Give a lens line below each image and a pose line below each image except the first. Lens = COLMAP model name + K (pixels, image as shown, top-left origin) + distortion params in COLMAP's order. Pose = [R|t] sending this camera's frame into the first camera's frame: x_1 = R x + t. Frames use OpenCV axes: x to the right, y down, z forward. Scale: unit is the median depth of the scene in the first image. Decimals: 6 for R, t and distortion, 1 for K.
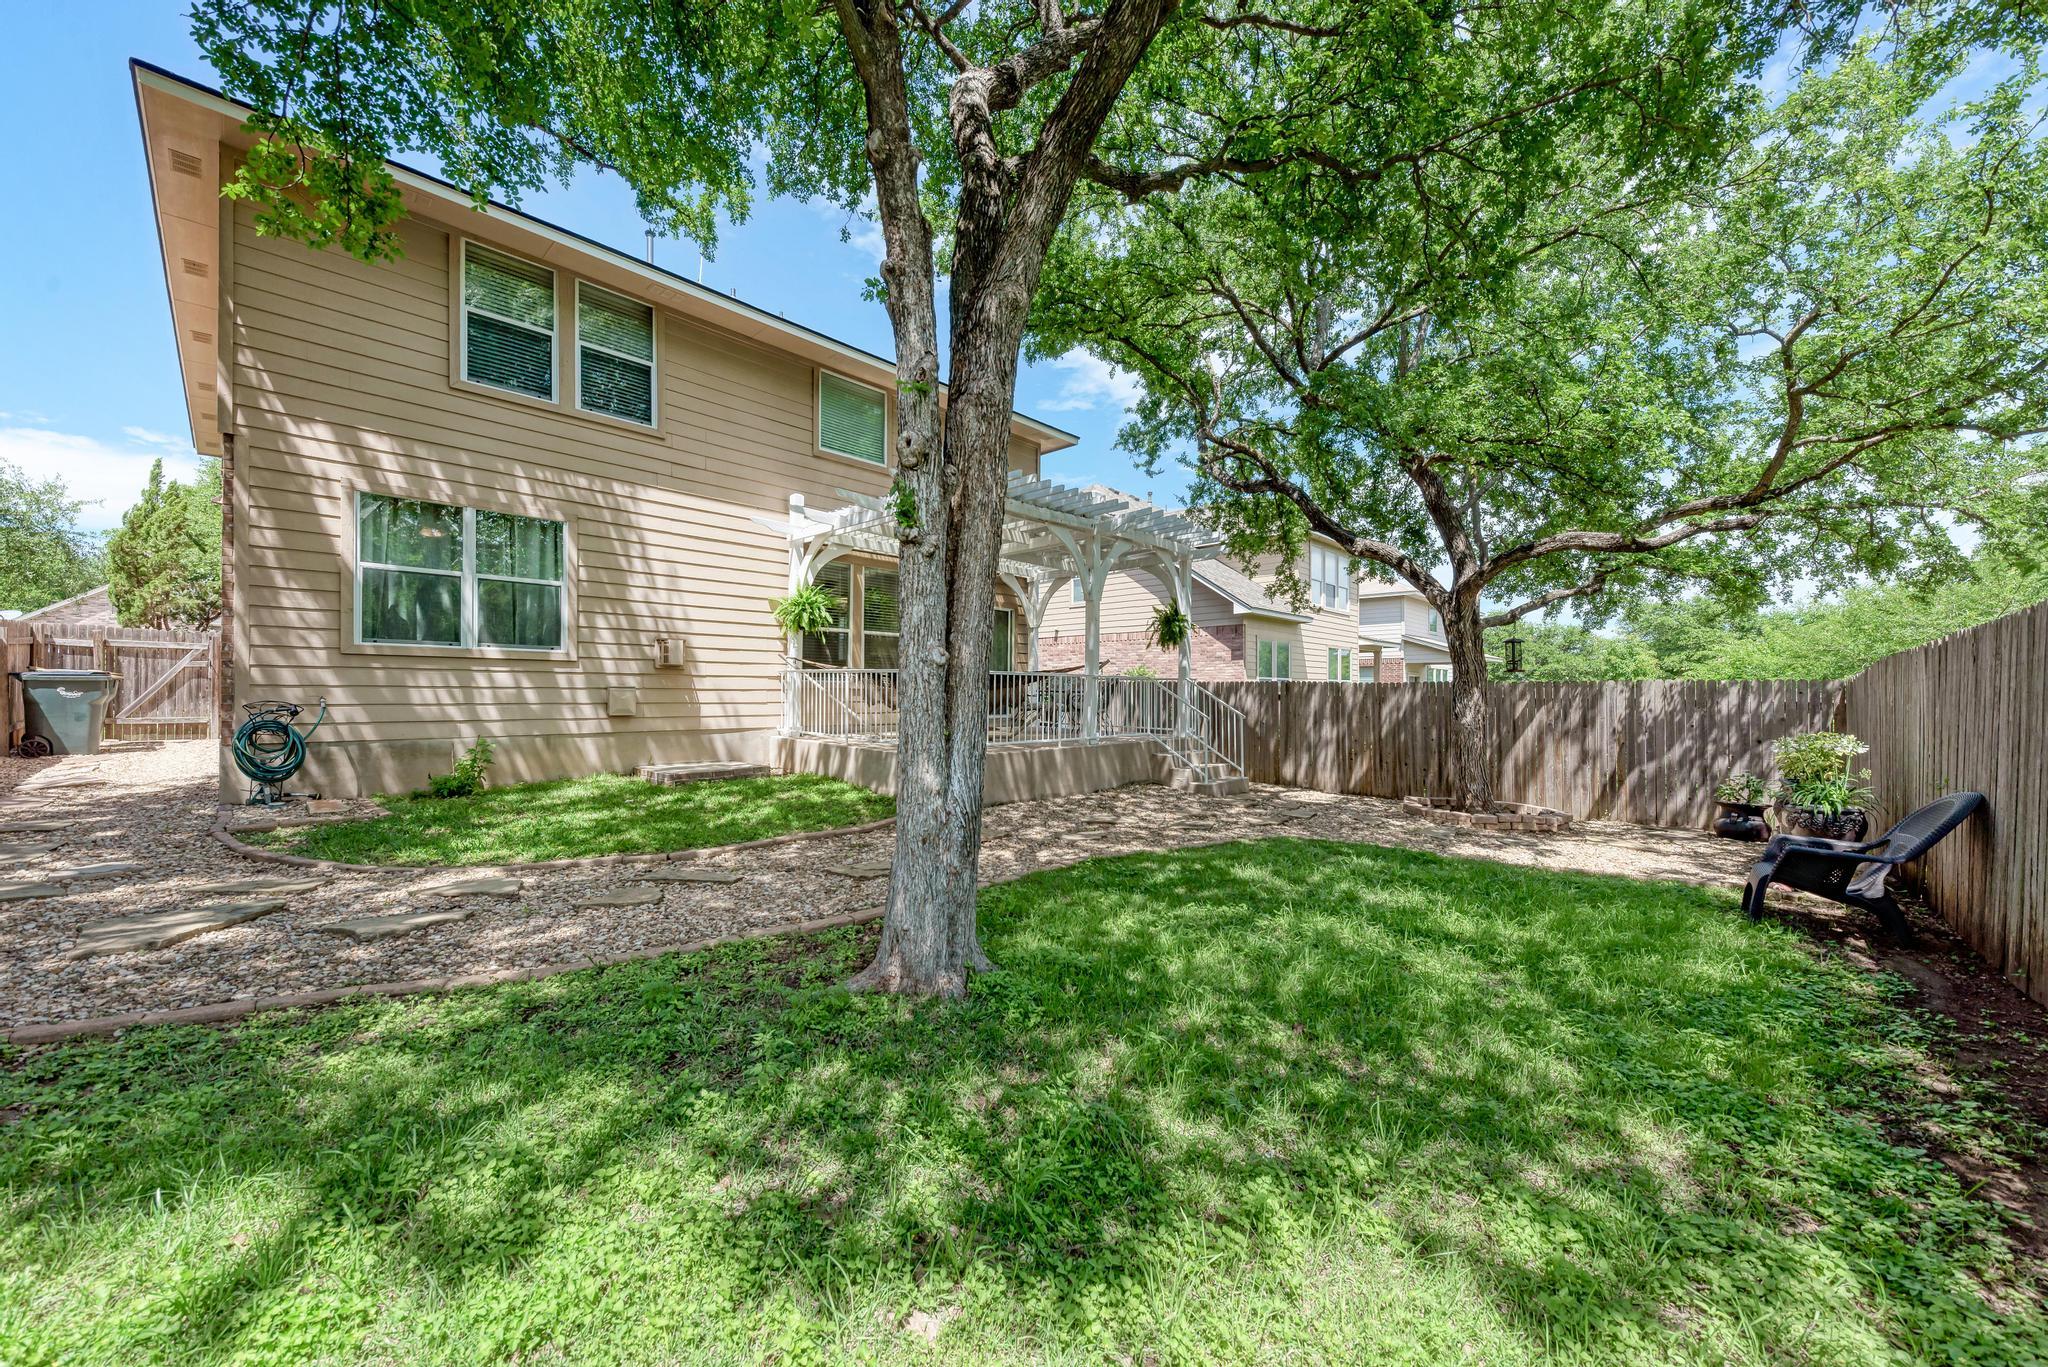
lens RADIAL K [[740.5, 0, 1035.1], [0, 740.5, 681.3], [0, 0, 1]] dist [0.000139, -0.002168]
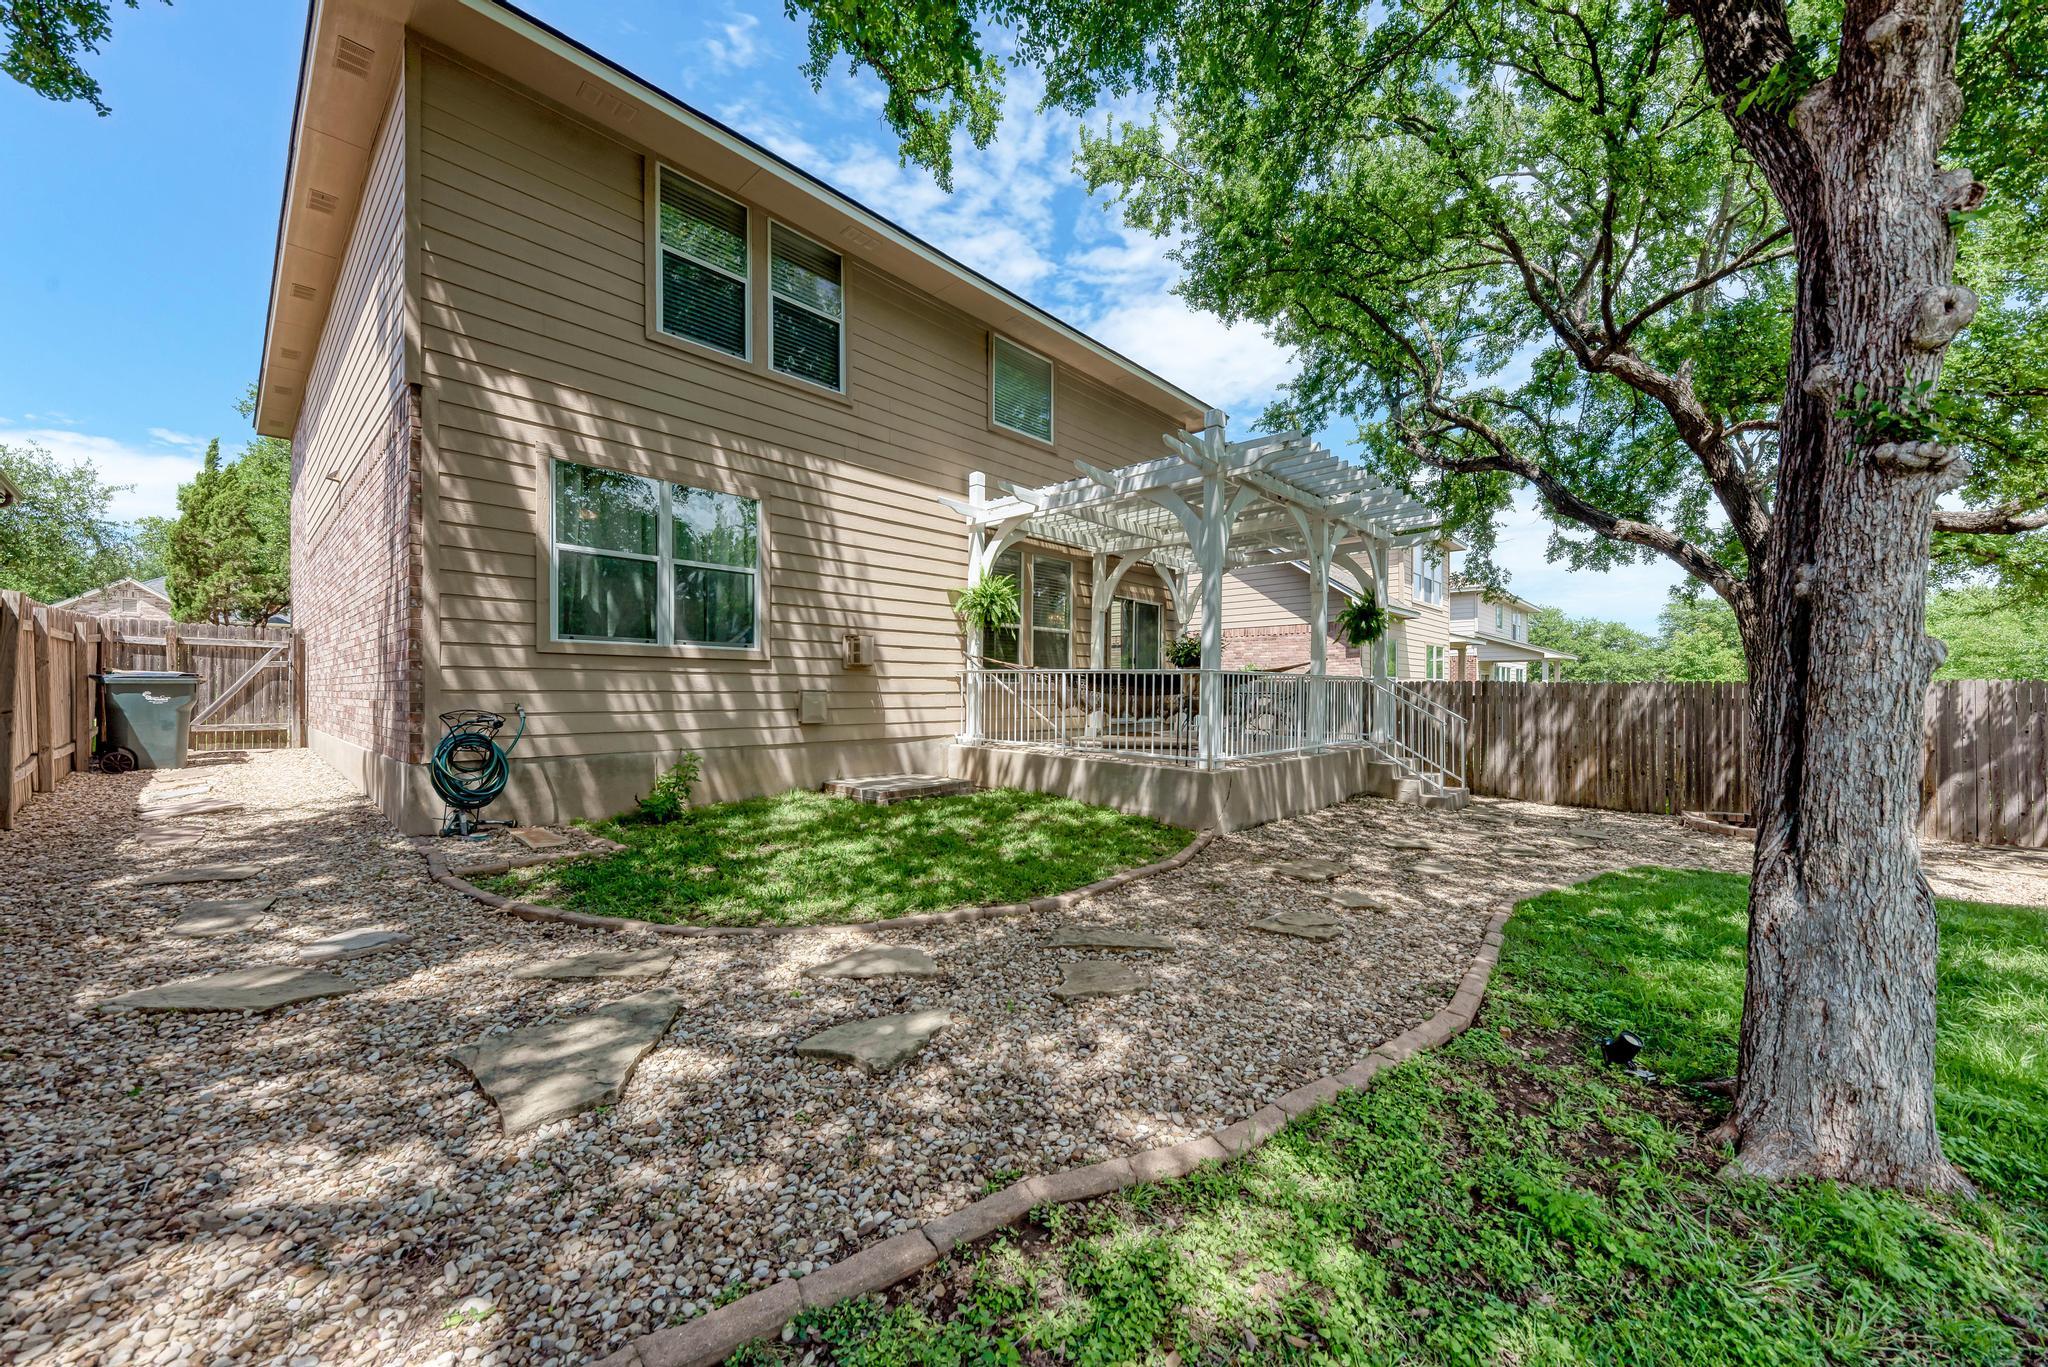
lens RADIAL K [[740.5, 0, 1030.4], [0, 740.5, 681.8], [0, 0, 1]] dist [0.000139, -0.002168]
pose [[0.999950, -0.002073, 0.009800, -0.313145], [0.002031, 0.999989, 0.004302, -0.005624], [-0.009808, -0.004282, 0.999943, 0.125915]]
